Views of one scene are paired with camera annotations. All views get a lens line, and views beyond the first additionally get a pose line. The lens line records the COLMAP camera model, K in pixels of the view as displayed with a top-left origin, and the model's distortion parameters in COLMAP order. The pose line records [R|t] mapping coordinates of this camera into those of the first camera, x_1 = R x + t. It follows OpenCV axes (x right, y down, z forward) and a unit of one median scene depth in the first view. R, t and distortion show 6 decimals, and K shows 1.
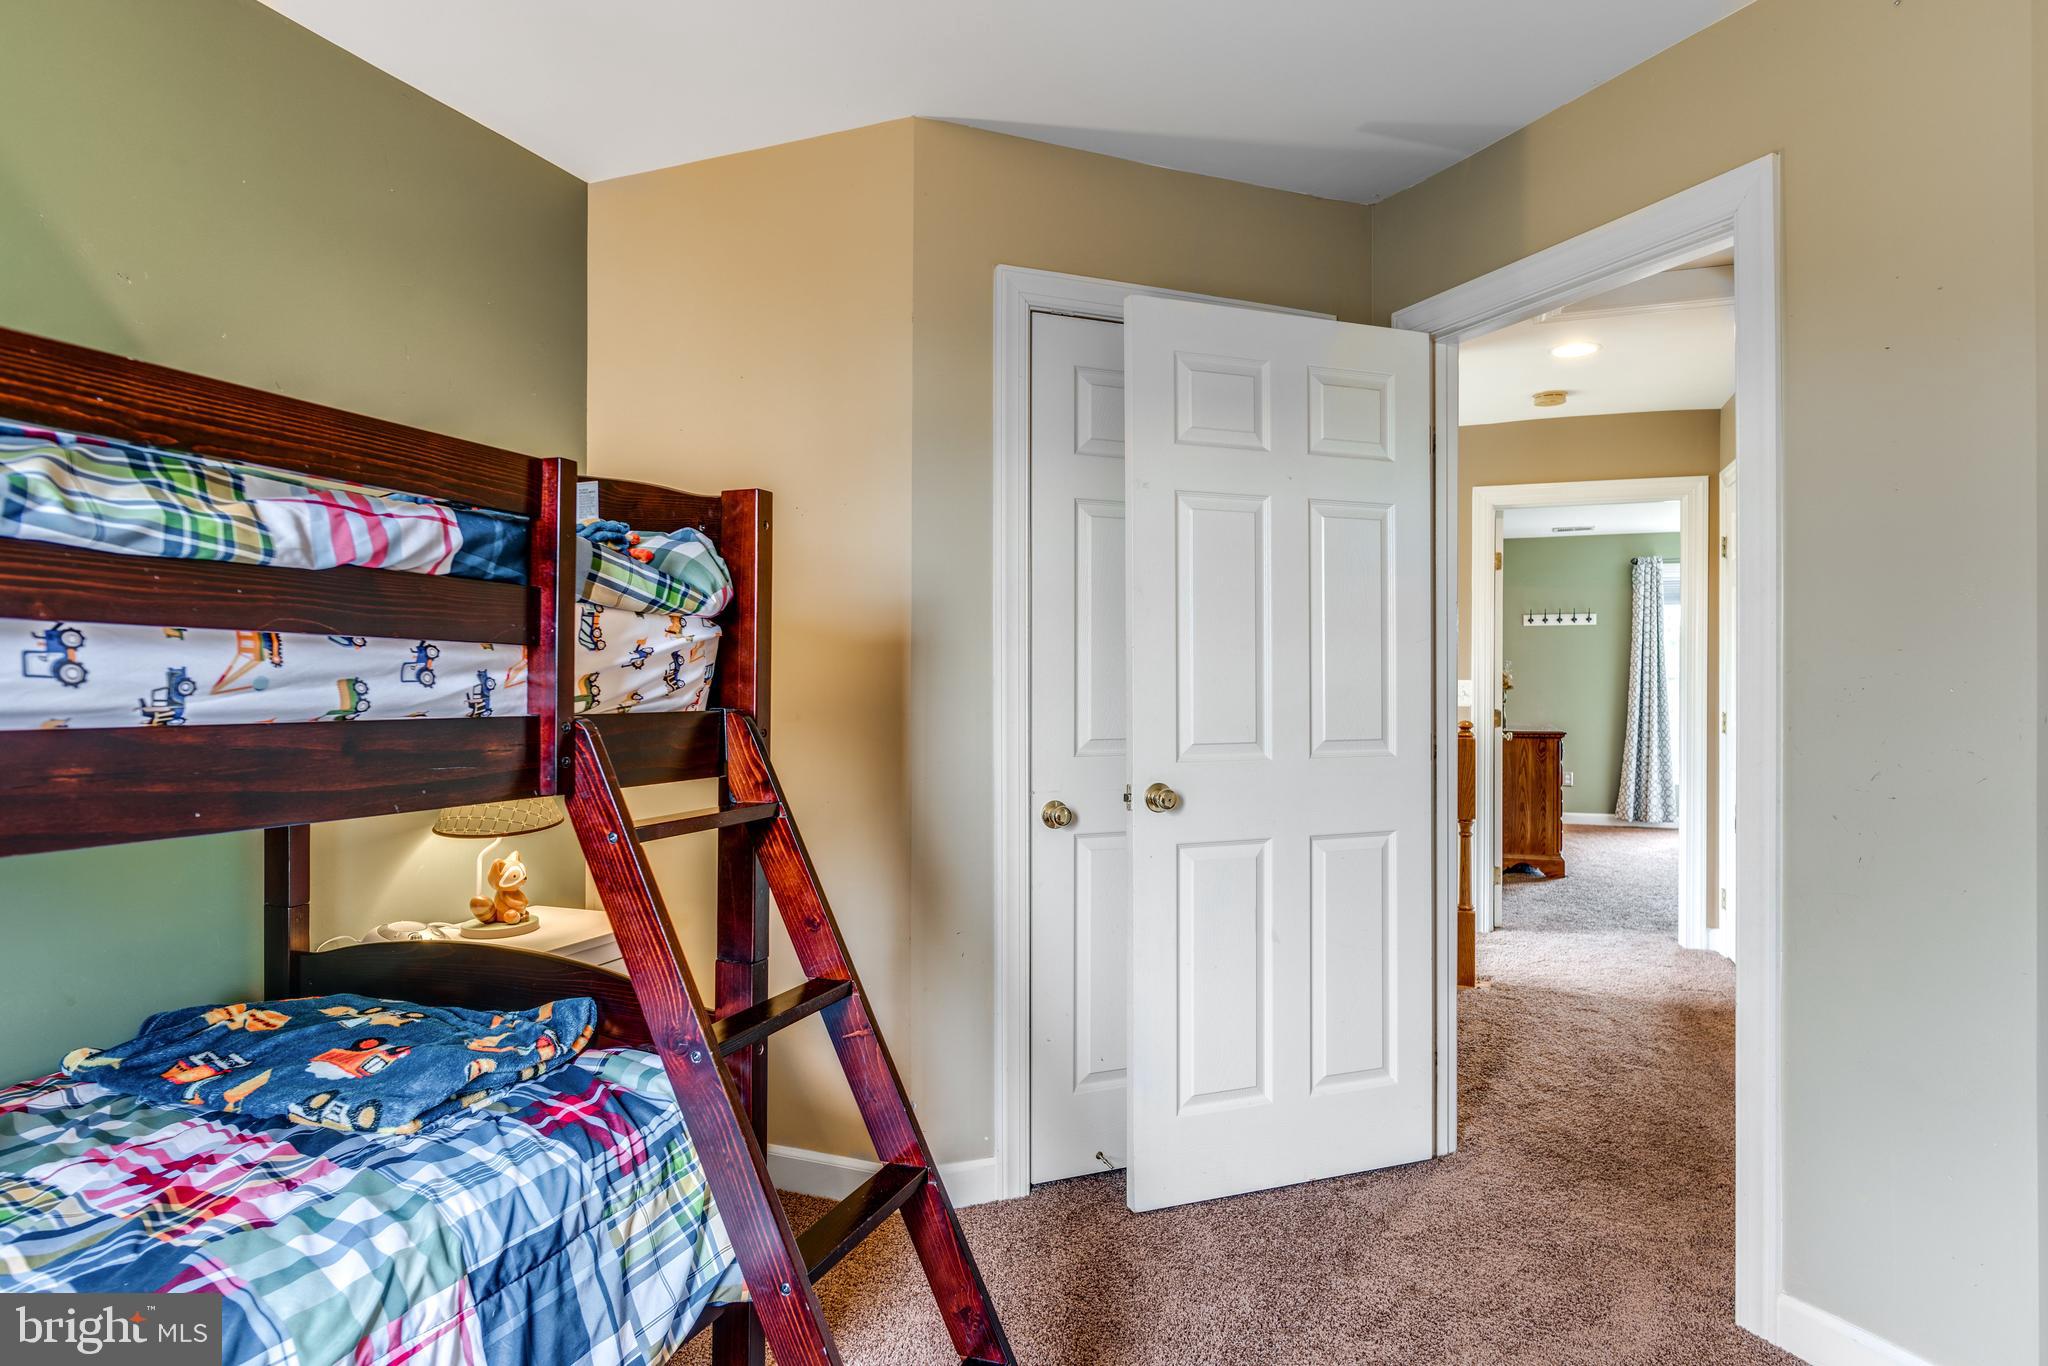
lens RADIAL K [[1172.3, 0, 1019.7], [0, 1172.3, 681.4], [0, 0, 1]] dist [-0.009135, 0.000811]
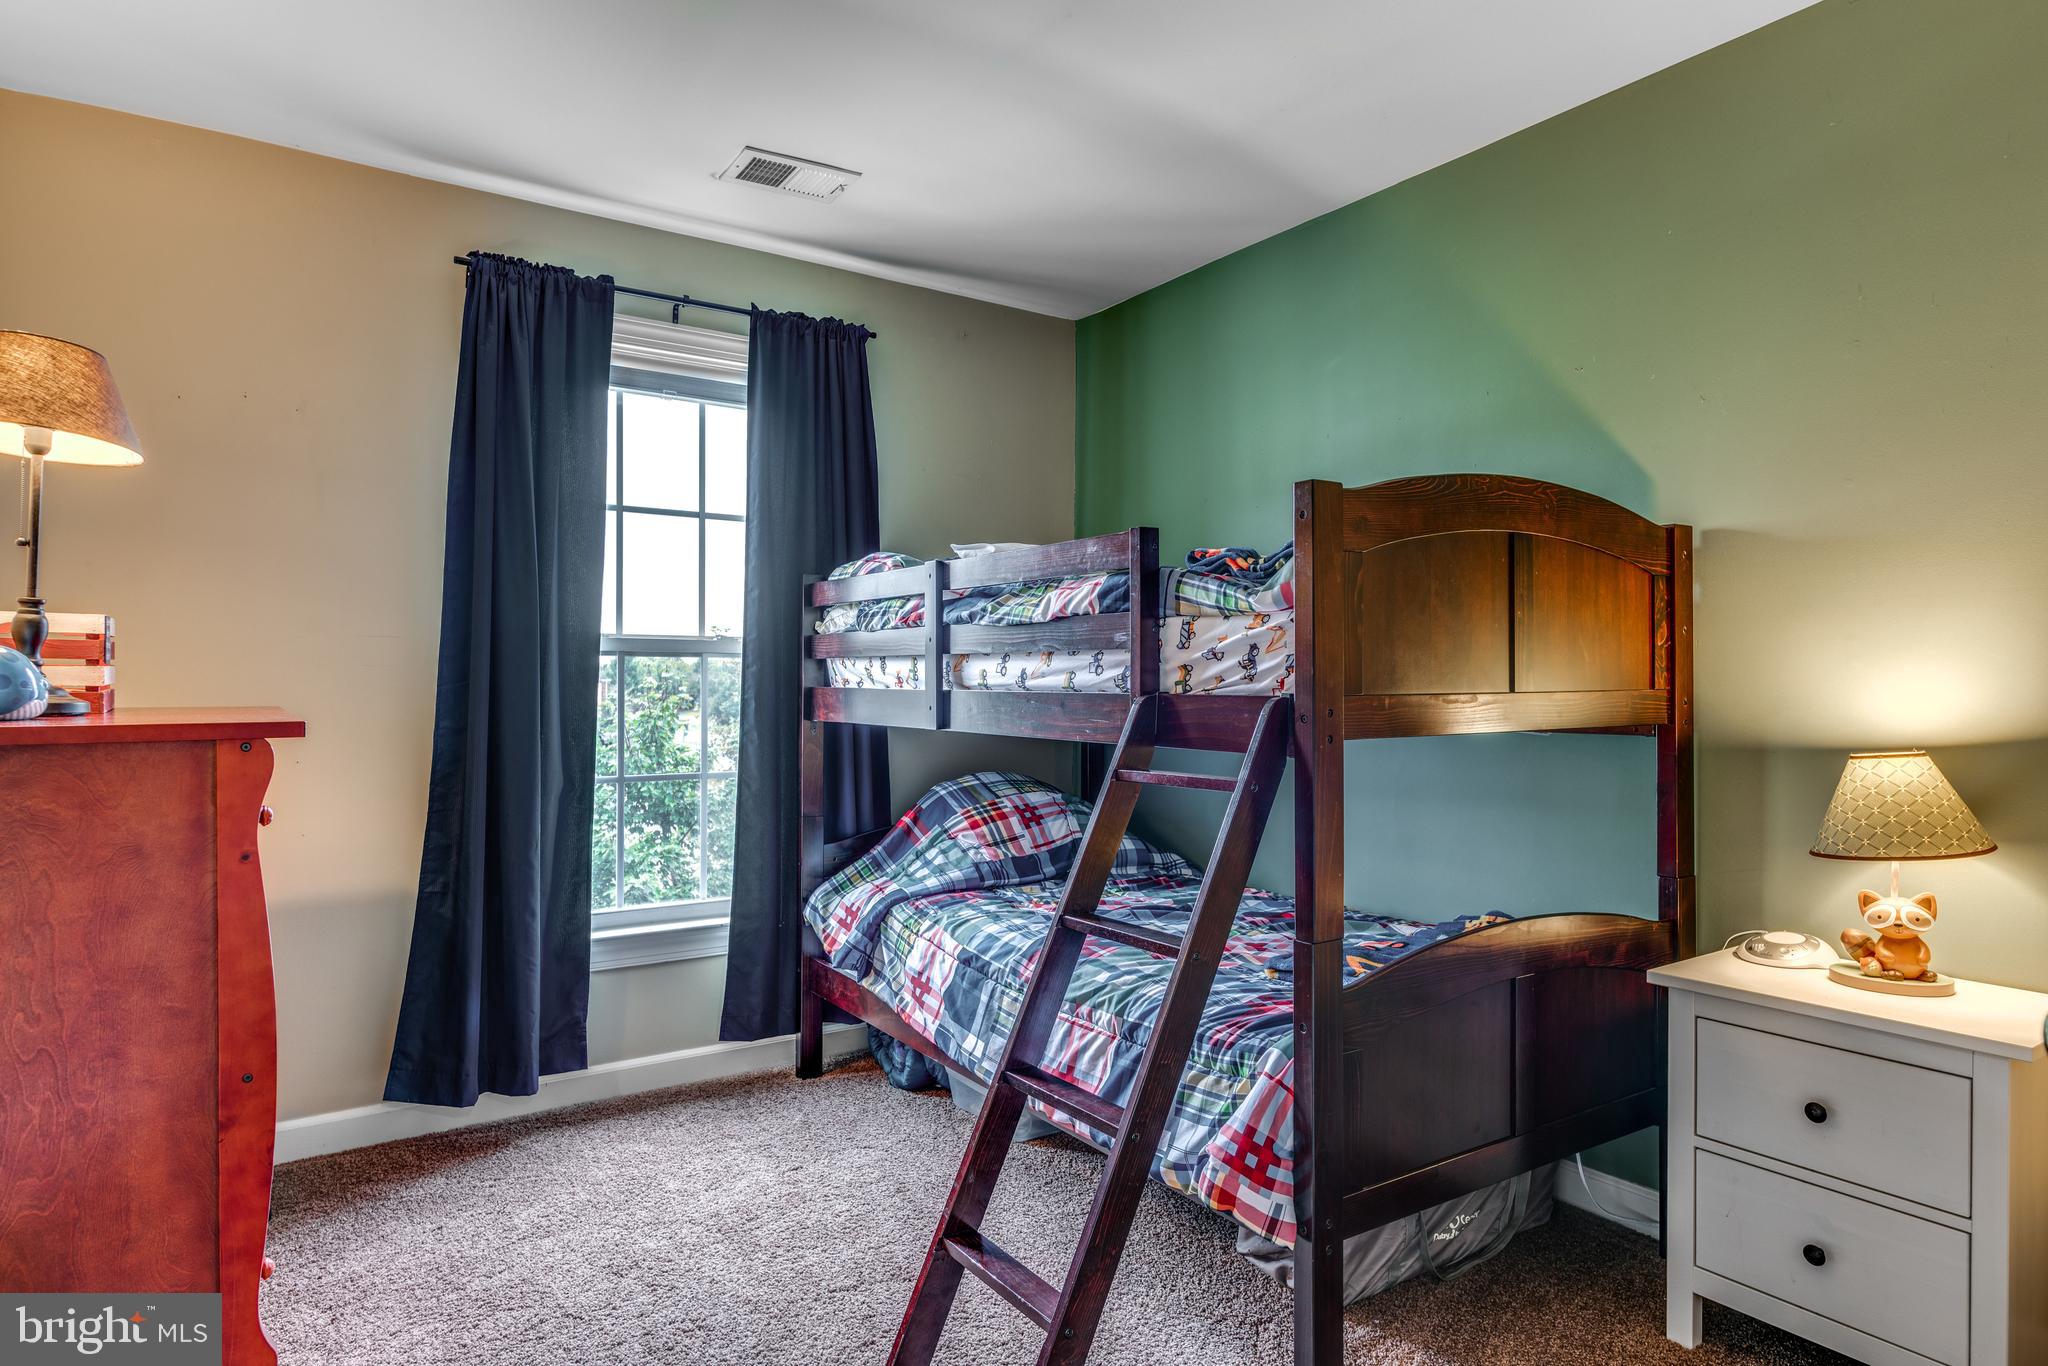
lens RADIAL K [[1172.3, 0, 1019.7], [0, 1172.3, 681.4], [0, 0, 1]] dist [-0.009135, 0.000811]
pose [[-0.606033, -0.009001, -0.795388, 0.871765], [-0.001961, 0.999950, -0.009822, 0.026916], [0.795437, -0.004393, -0.606021, 1.689421]]
